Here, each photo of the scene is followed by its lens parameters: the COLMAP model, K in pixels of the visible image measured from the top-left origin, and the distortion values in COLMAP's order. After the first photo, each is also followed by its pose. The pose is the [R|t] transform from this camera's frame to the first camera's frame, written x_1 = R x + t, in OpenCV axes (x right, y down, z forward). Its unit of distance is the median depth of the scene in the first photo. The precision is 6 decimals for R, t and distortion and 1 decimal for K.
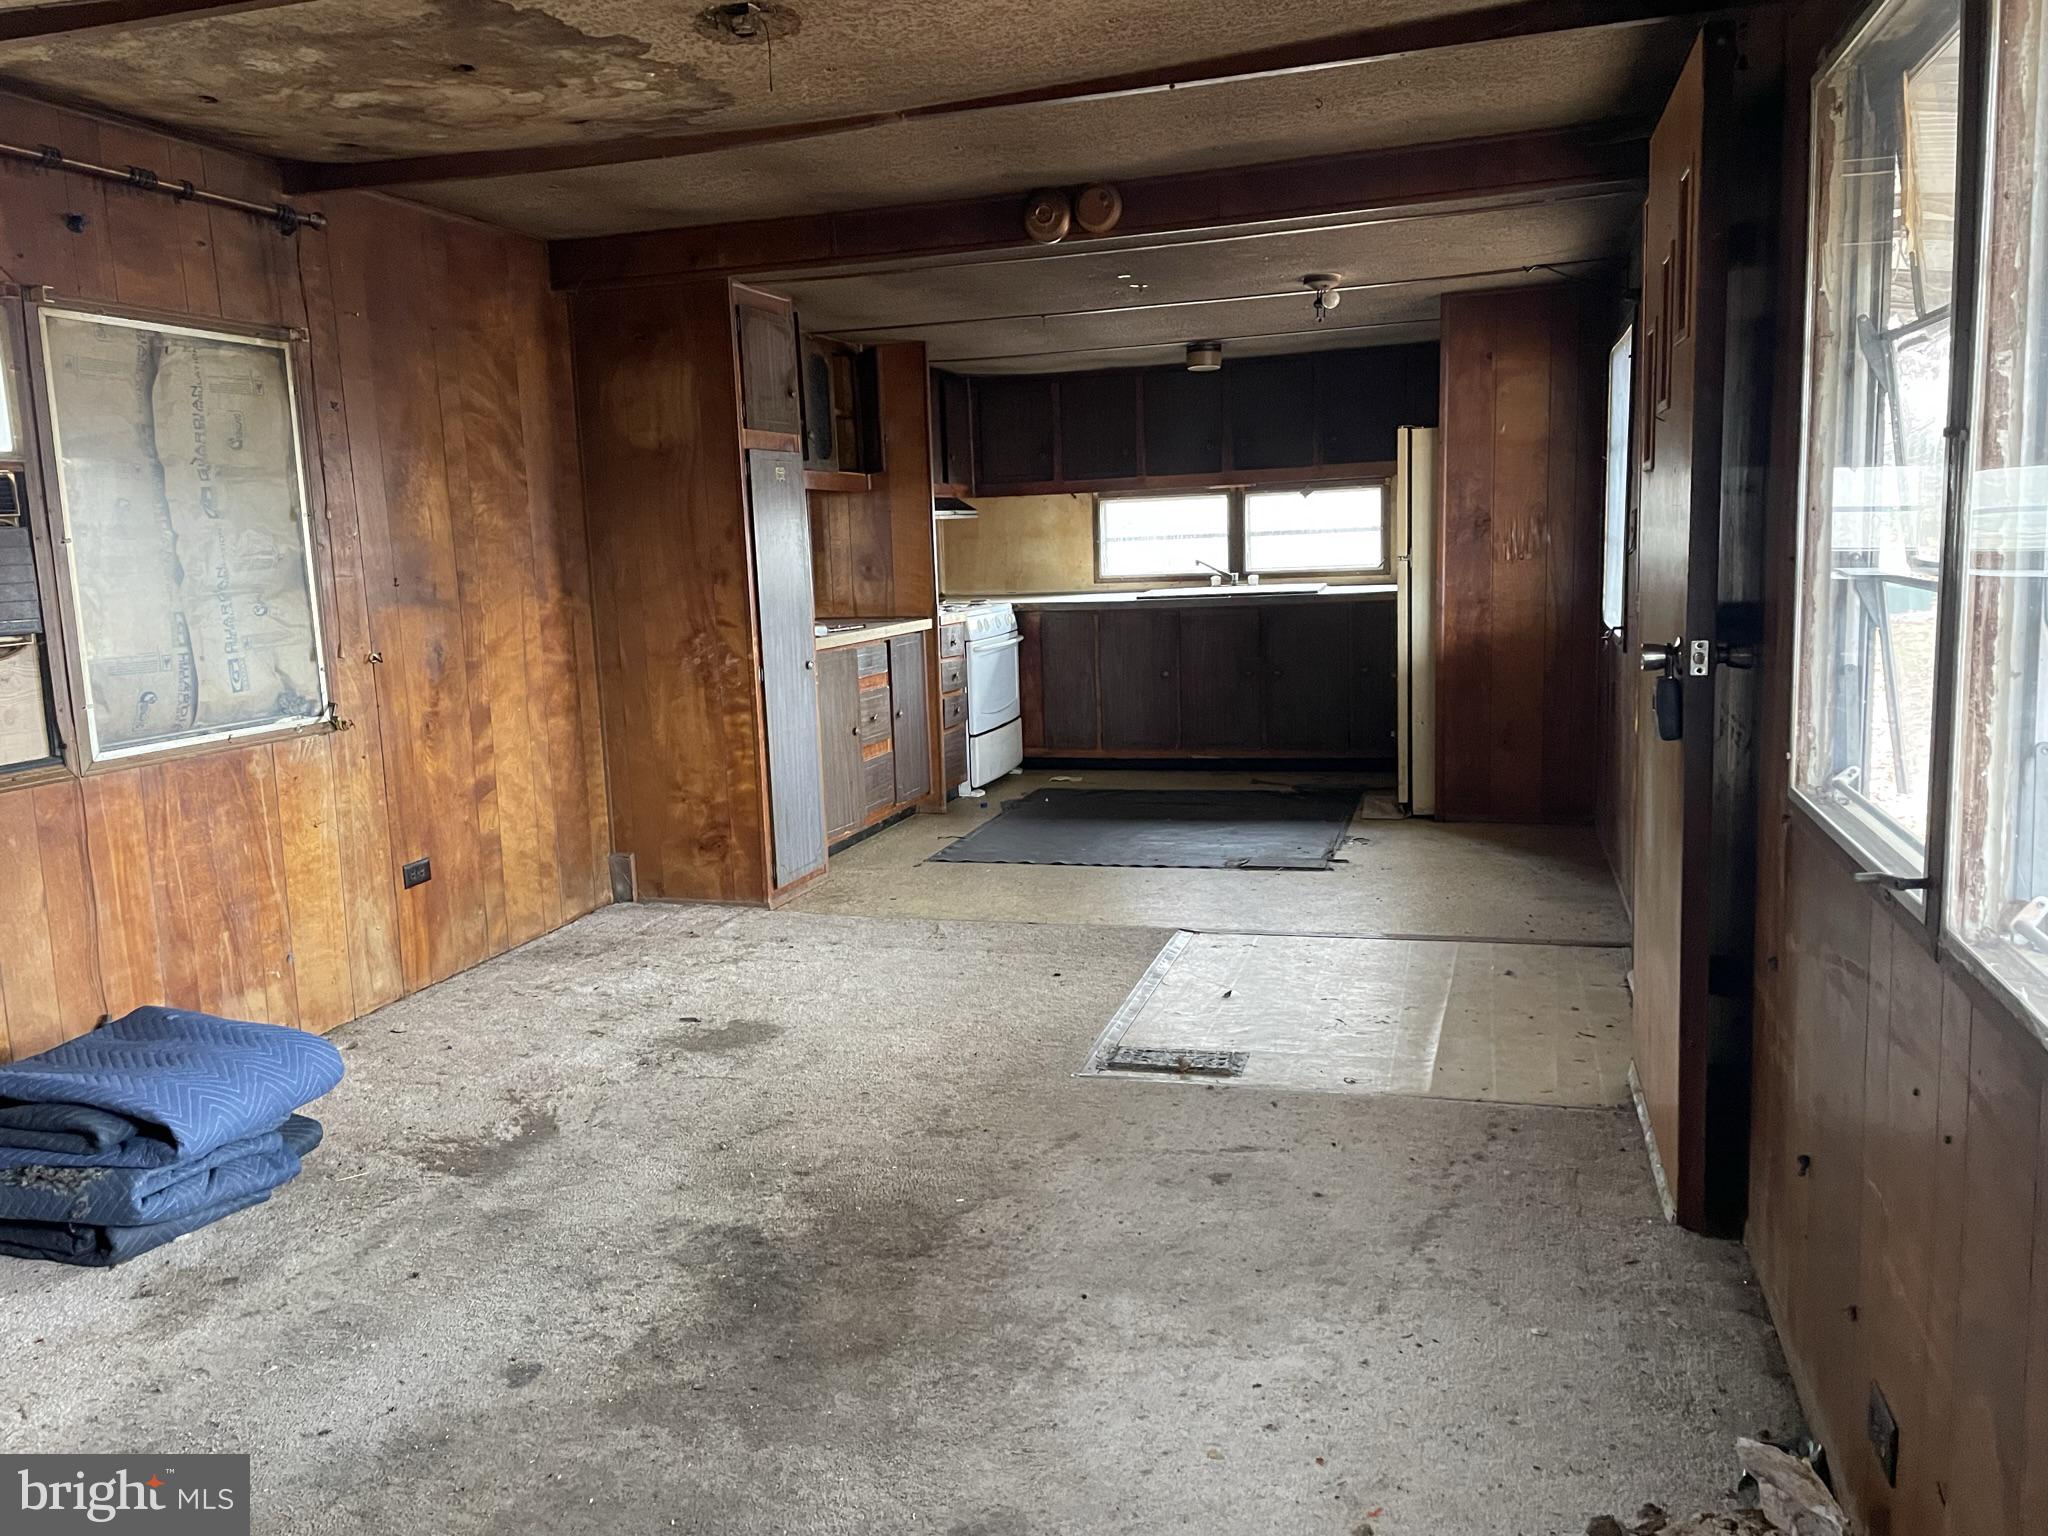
lens RADIAL K [[1548.8, 0, 1007.4], [0, 1548.8, 770.0], [0, 0, 1]] dist [0.039374, -0.009854]
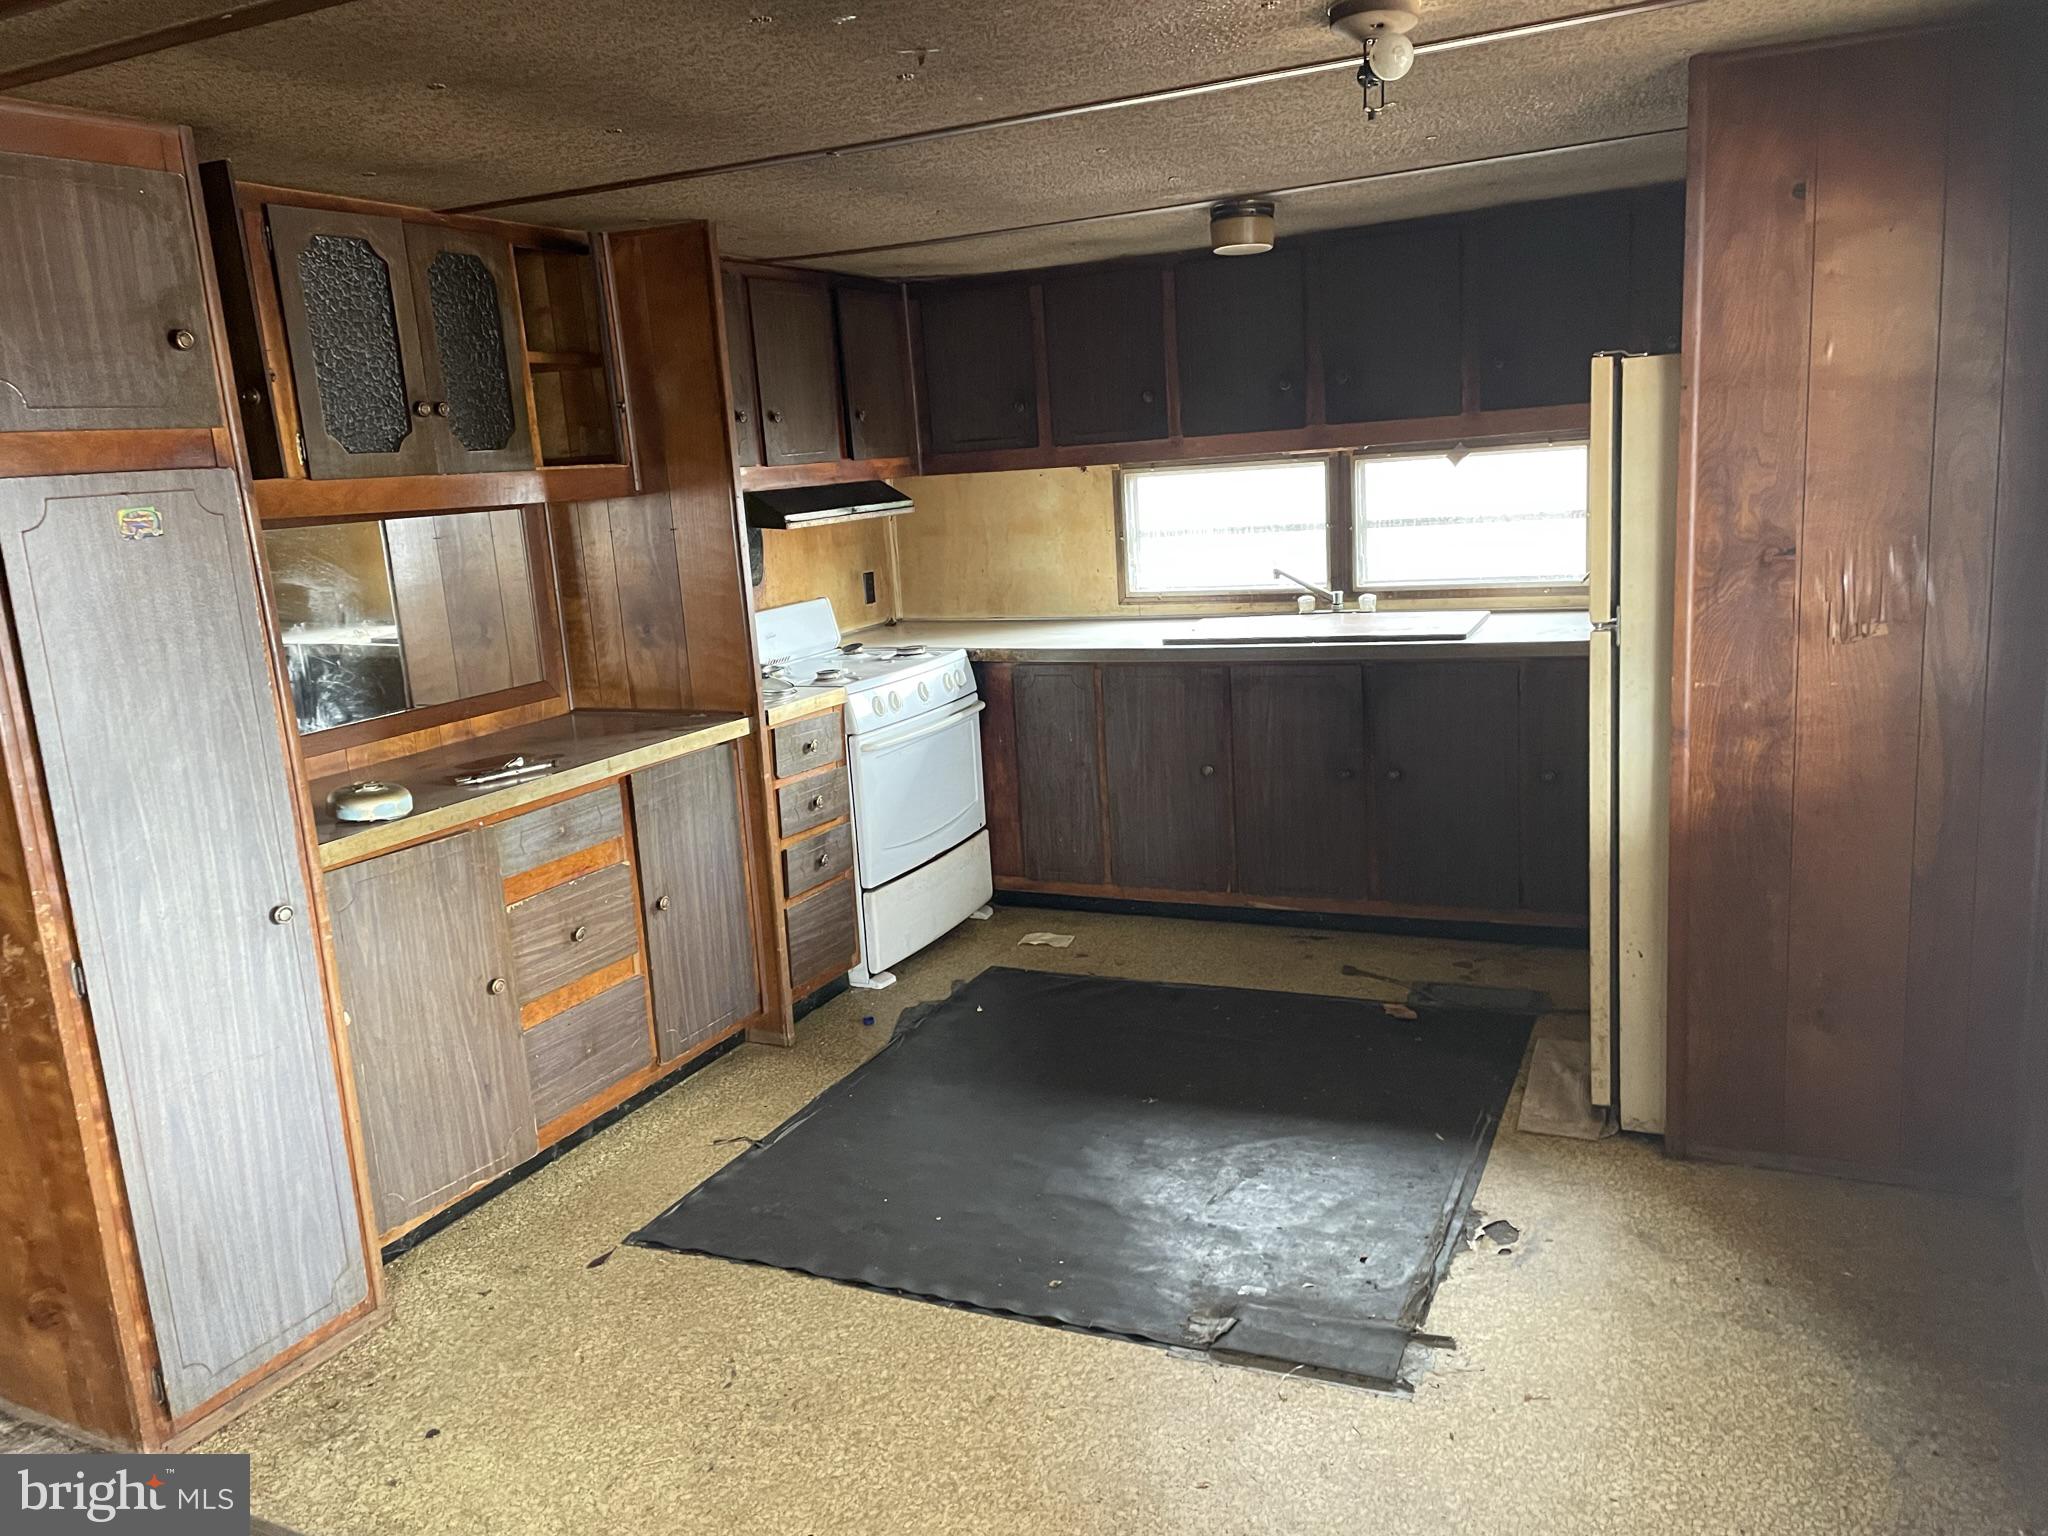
lens RADIAL K [[1548.8, 0, 1041.4], [0, 1548.8, 756.3], [0, 0, 1]] dist [0.039374, -0.009854]
pose [[0.991550, -0.000977, -0.129718, 0.126083], [0.007417, 0.998763, 0.049173, -0.105997], [0.129510, -0.049720, 0.990331, 0.430988]]
